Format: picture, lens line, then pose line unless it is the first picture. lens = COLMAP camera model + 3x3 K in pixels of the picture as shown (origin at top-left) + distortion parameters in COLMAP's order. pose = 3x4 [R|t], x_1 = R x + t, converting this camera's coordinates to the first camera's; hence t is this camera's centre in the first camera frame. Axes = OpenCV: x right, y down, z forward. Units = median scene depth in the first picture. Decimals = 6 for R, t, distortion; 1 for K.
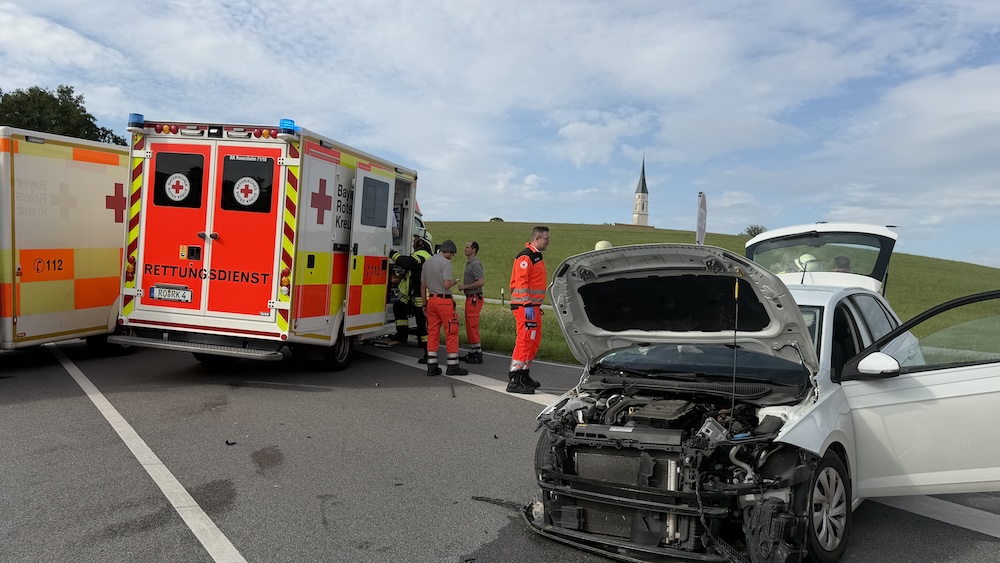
lens RADIAL K [[771.2, 0, 497.4], [0, 771.2, 298.3], [0, 0, 1]] dist [0.037772, -0.107016]
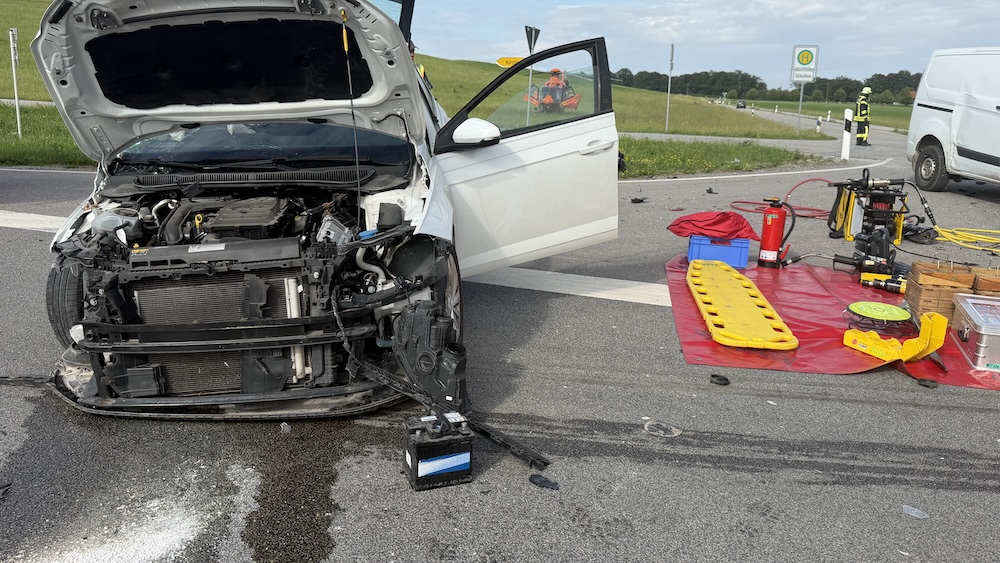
lens RADIAL K [[771.2, 0, 497.4], [0, 771.2, 298.3], [0, 0, 1]] dist [0.037772, -0.107016]
pose [[0.759082, -0.196144, 0.620743, -0.082644], [0.019331, 0.959901, 0.279673, 0.020667], [-0.650708, -0.200295, 0.732435, 0.290282]]
